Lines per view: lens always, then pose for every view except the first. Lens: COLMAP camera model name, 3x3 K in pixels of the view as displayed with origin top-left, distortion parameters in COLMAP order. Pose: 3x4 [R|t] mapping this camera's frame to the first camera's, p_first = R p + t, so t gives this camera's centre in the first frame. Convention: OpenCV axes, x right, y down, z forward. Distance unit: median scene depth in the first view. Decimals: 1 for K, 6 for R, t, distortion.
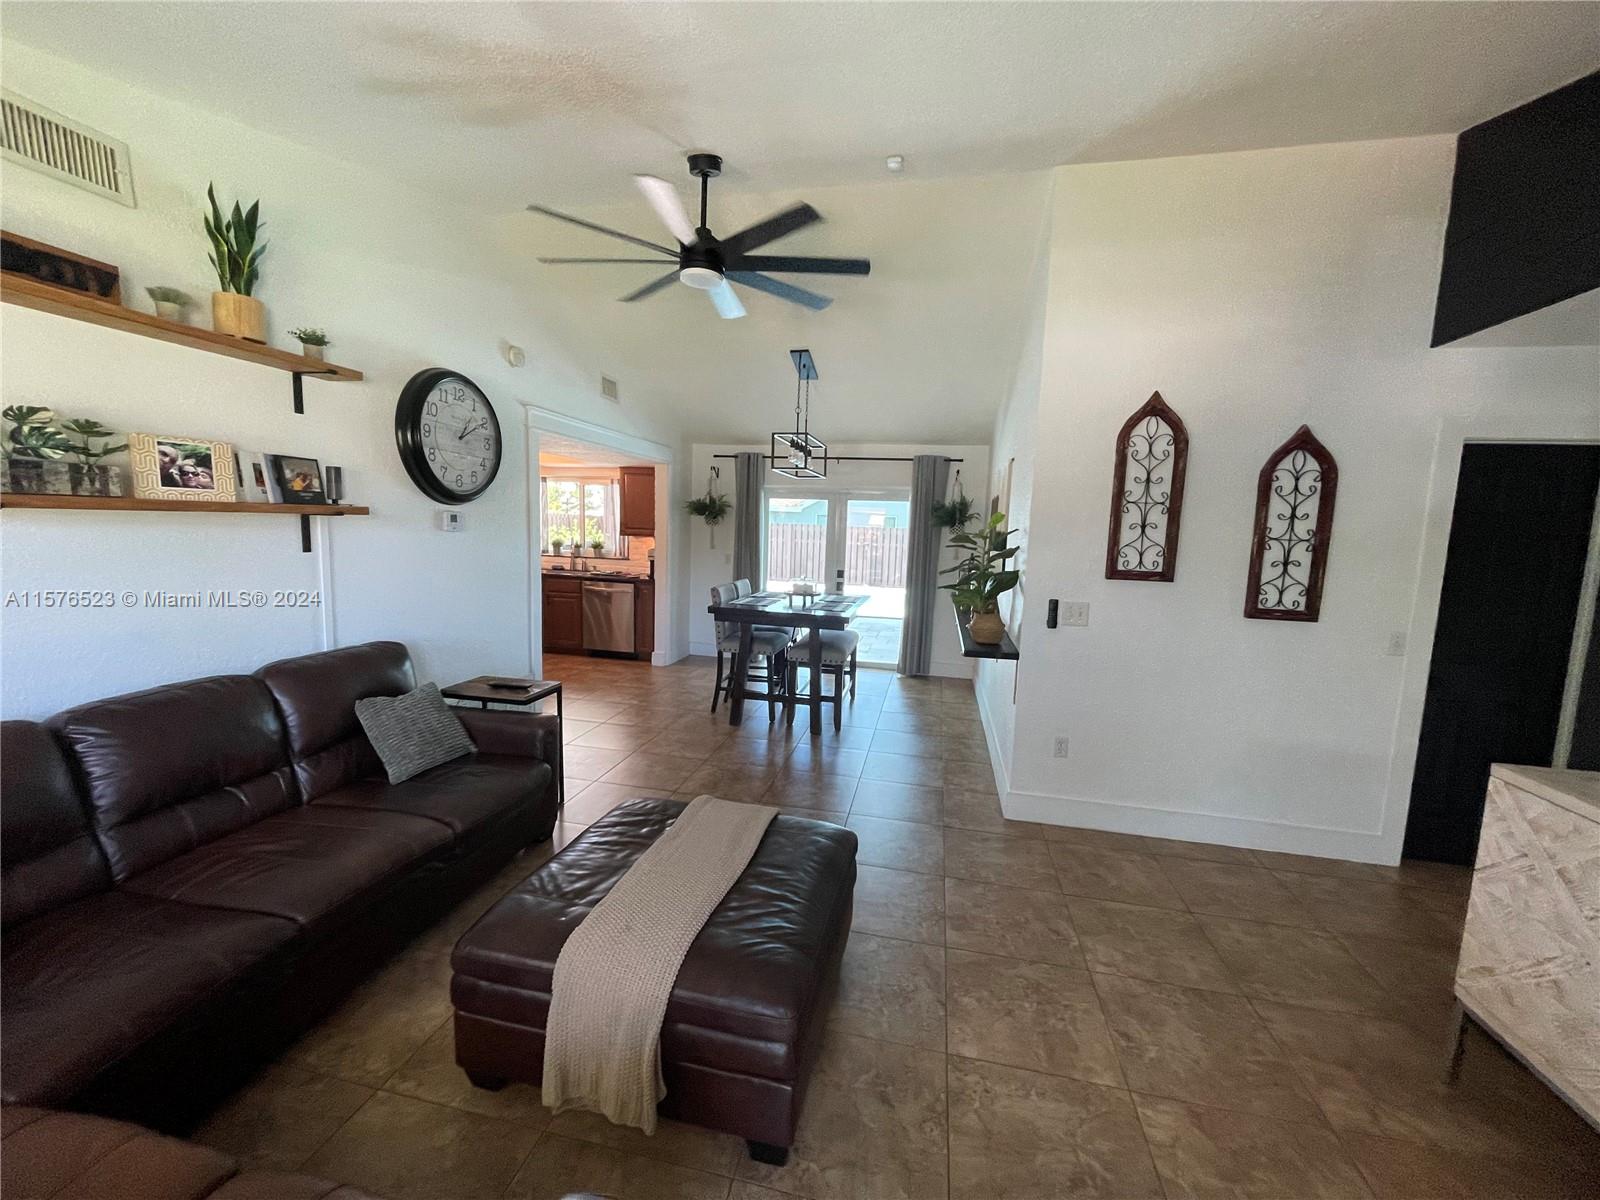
lens RADIAL K [[644.8, 0, 800.0], [0, 644.8, 600.0], [0, 0, 1]] dist [-0.000124, 0.004164]
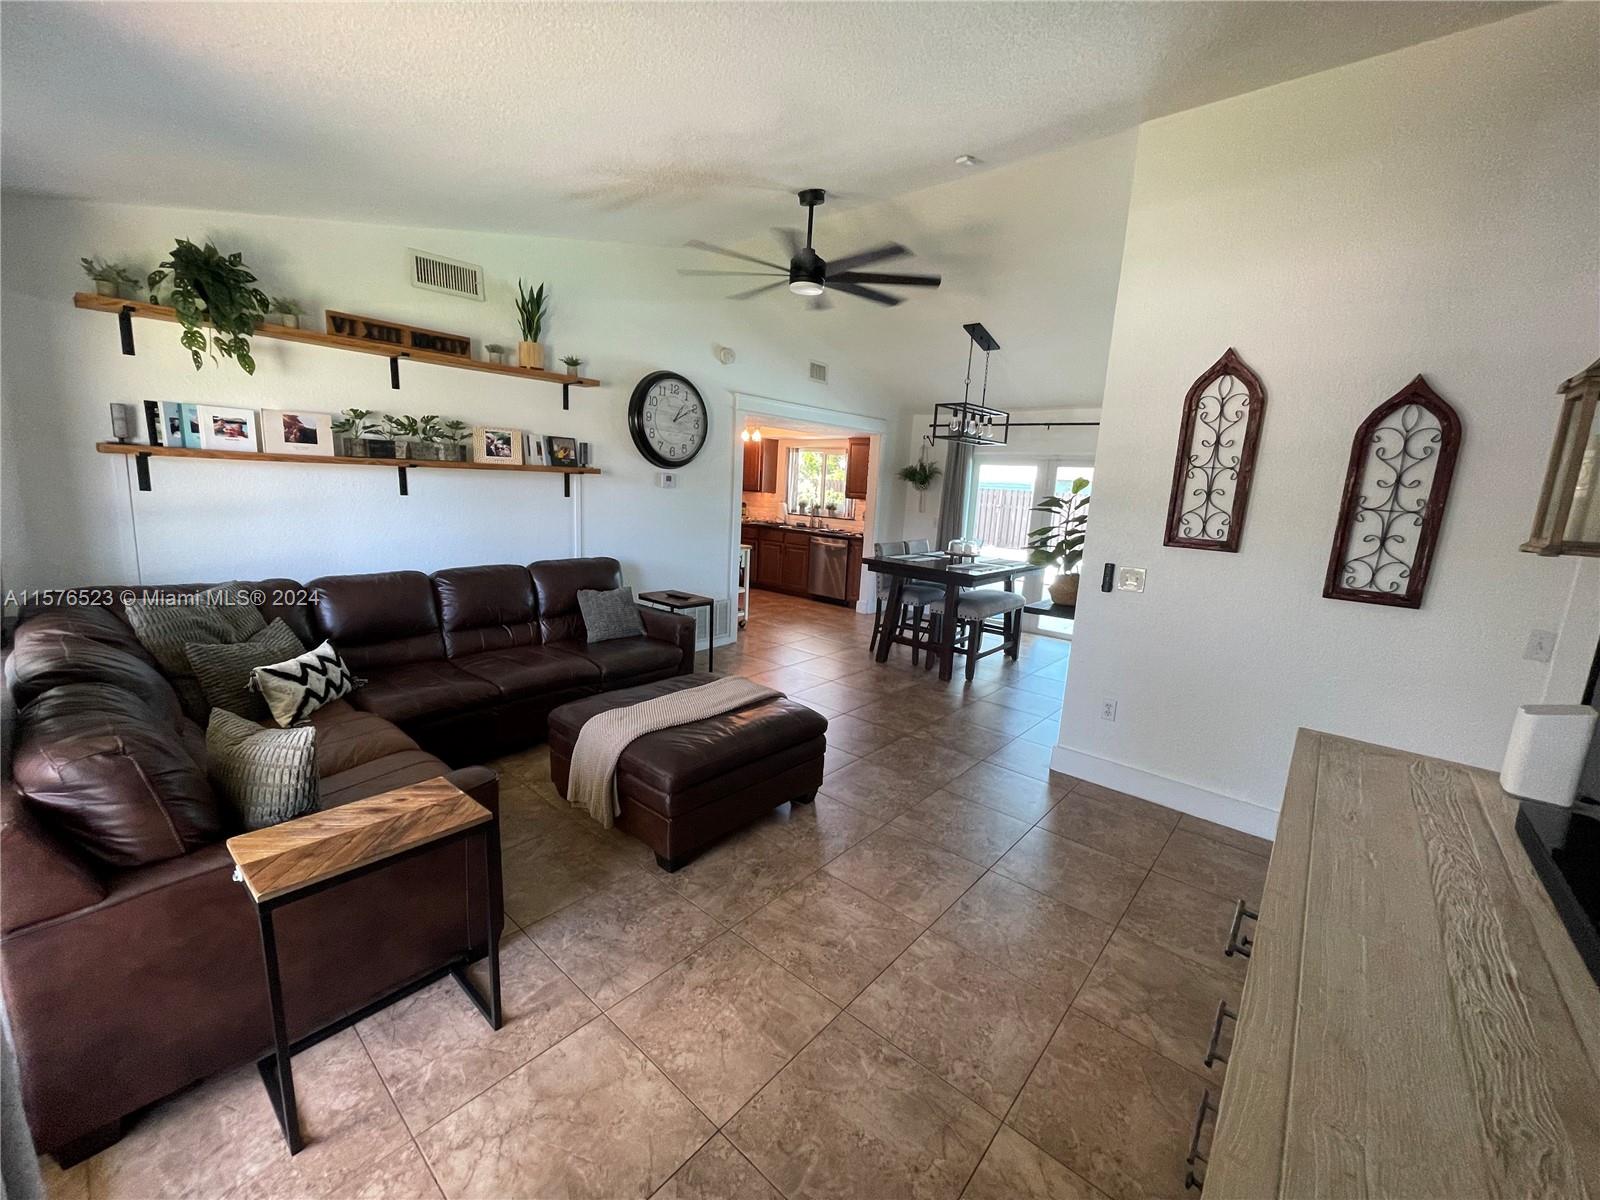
lens RADIAL K [[644.8, 0, 800.0], [0, 644.8, 600.0], [0, 0, 1]] dist [-0.000124, 0.004164]
pose [[0.877997, 0.098346, -0.468455, 0.482332], [-0.077148, 0.994945, 0.064281, 0.030436], [0.472408, -0.020298, 0.881146, -0.134018]]
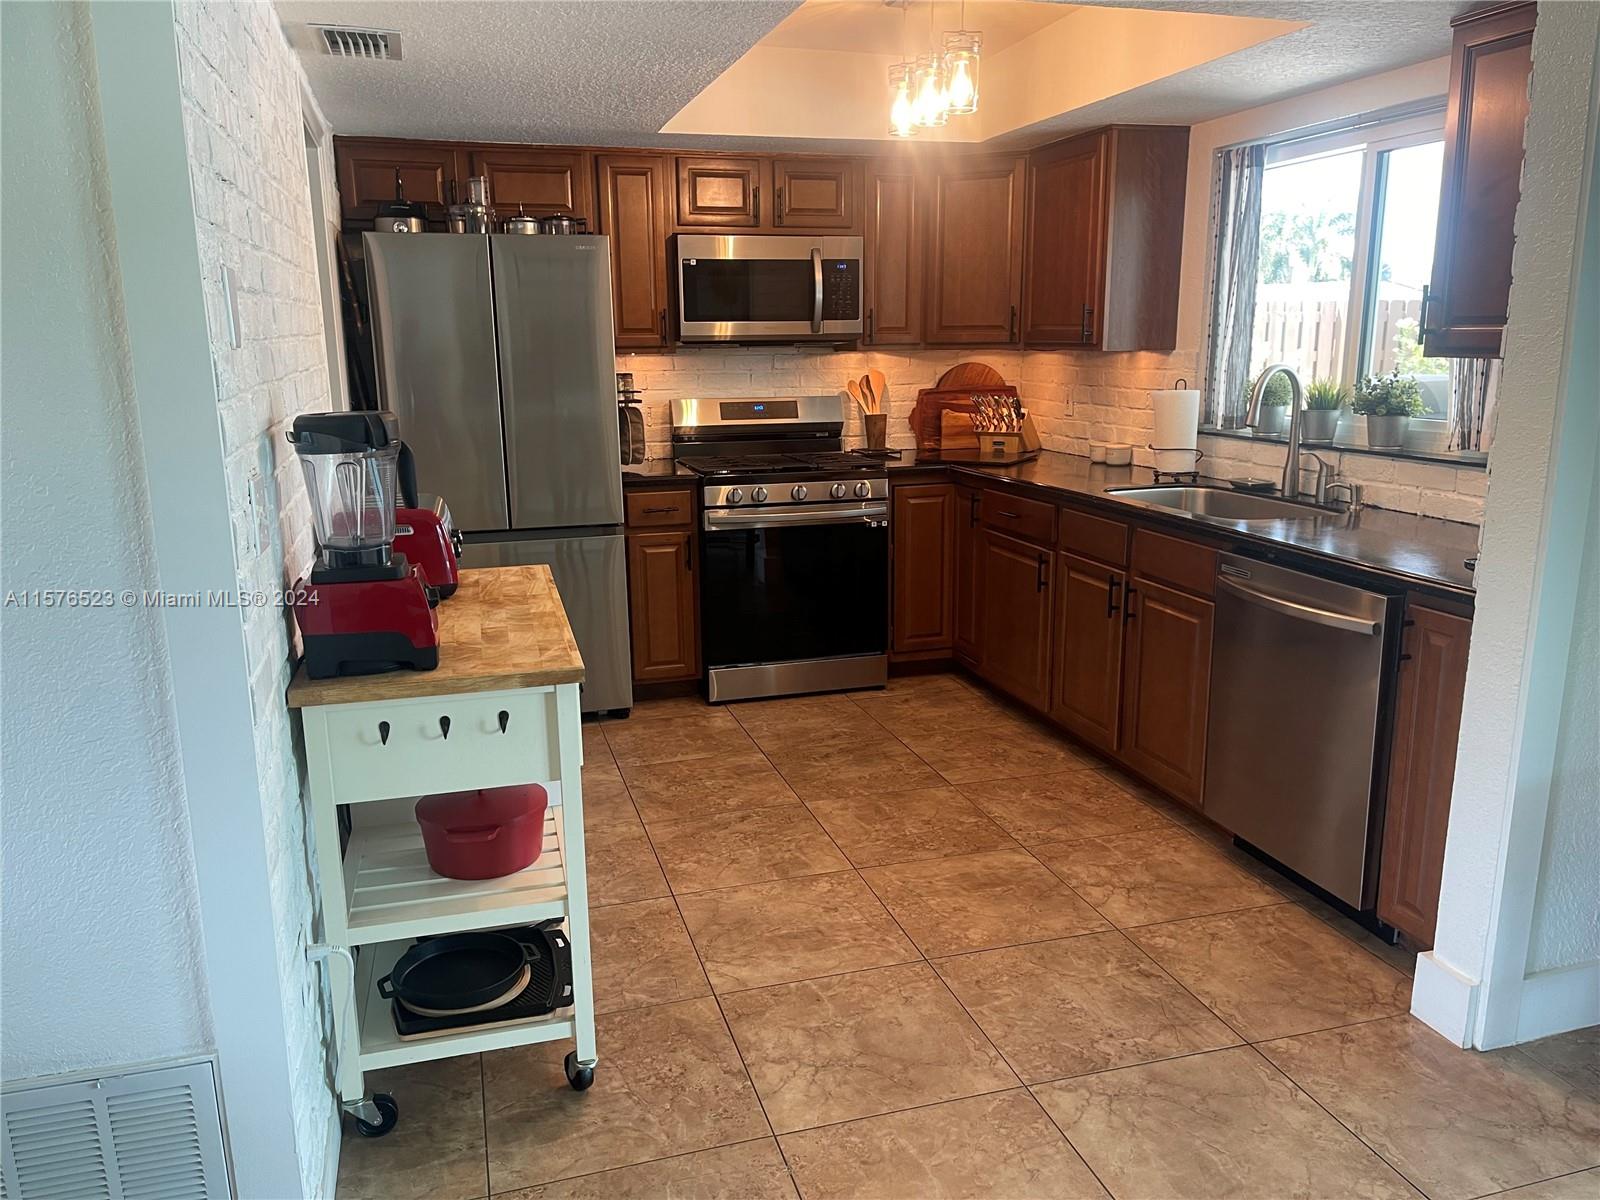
lens RADIAL K [[1204.4, 0, 800.0], [0, 1204.4, 600.0], [0, 0, 1]] dist [0.004517, -0.001296]
pose [[0.477777, 0.162499, -0.863321, -0.029791], [-0.077262, 0.986707, 0.142965, -0.143424], [0.875077, -0.001604, 0.483981, 1.429793]]
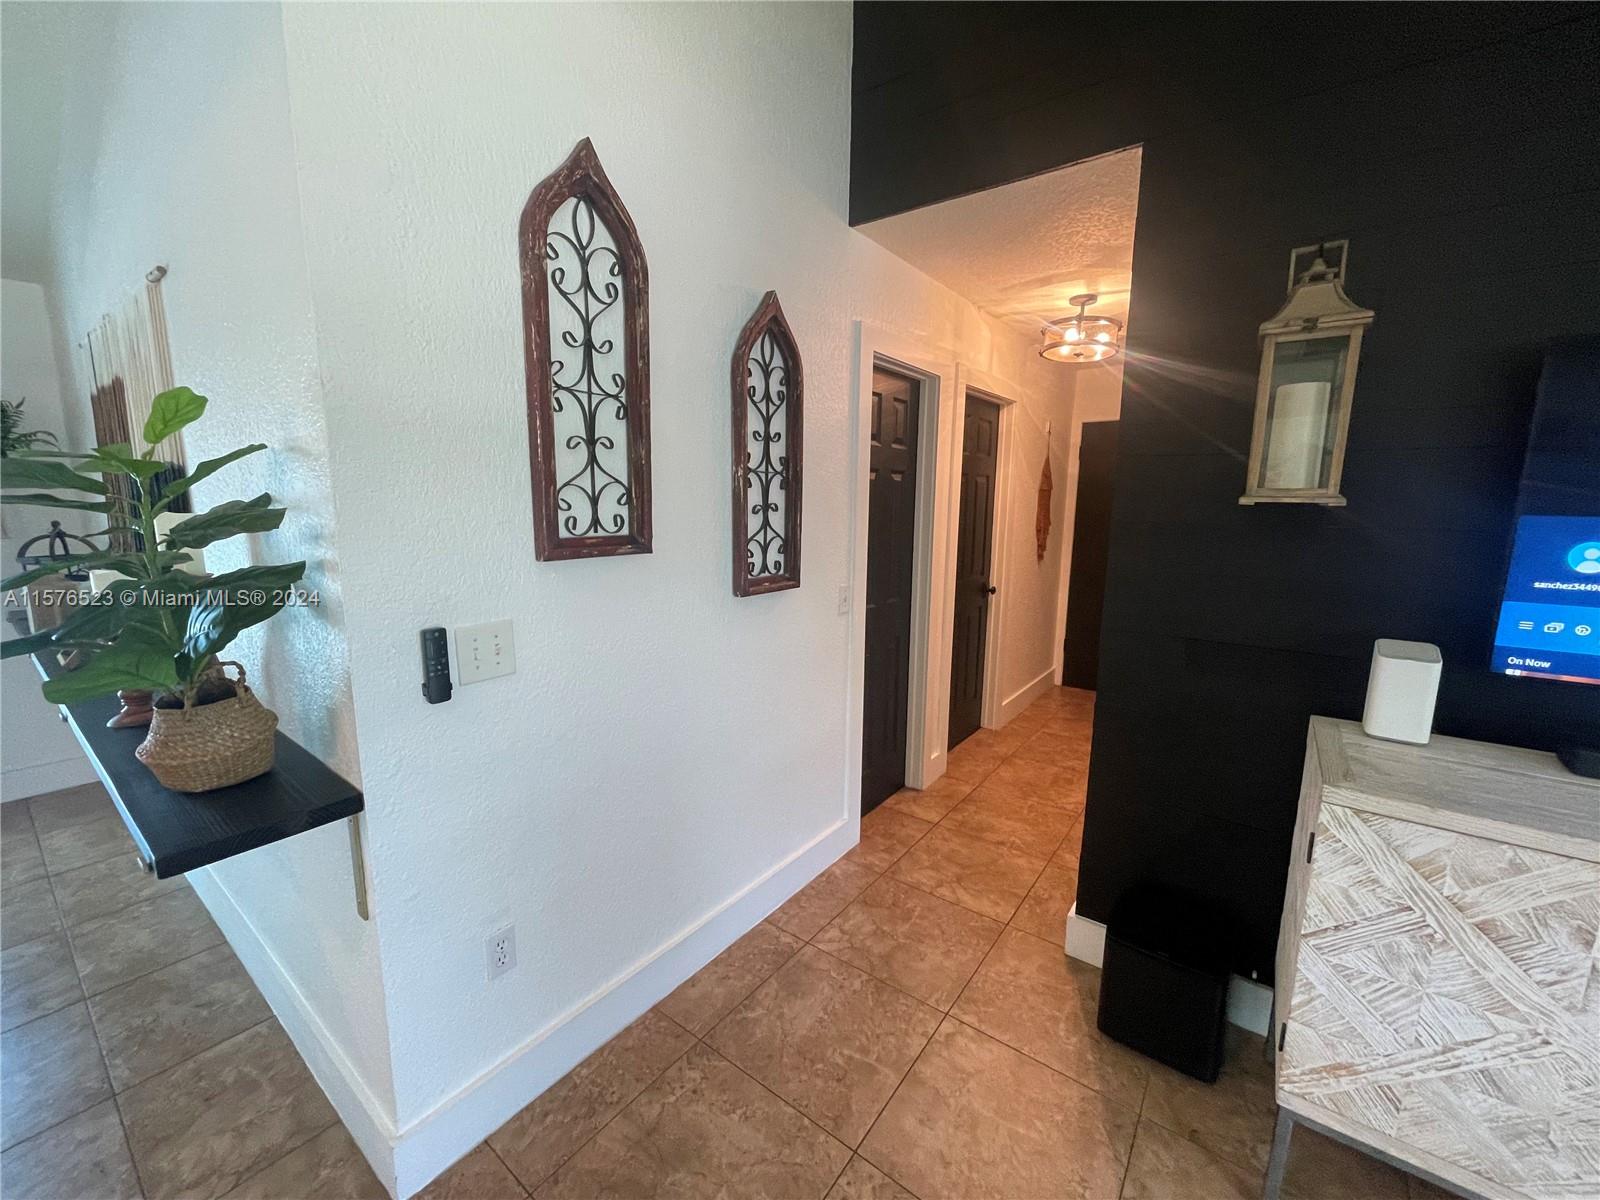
lens RADIAL K [[639.5, 0, 789.1], [0, 639.5, 598.5], [0, 0, 1]] dist [0.000037, -0.004188]
pose [[0.421455, -0.170973, 0.890586, 0.158344], [0.109161, 0.984490, 0.137342, -0.052035], [-0.900255, 0.039334, 0.433582, 0.693336]]
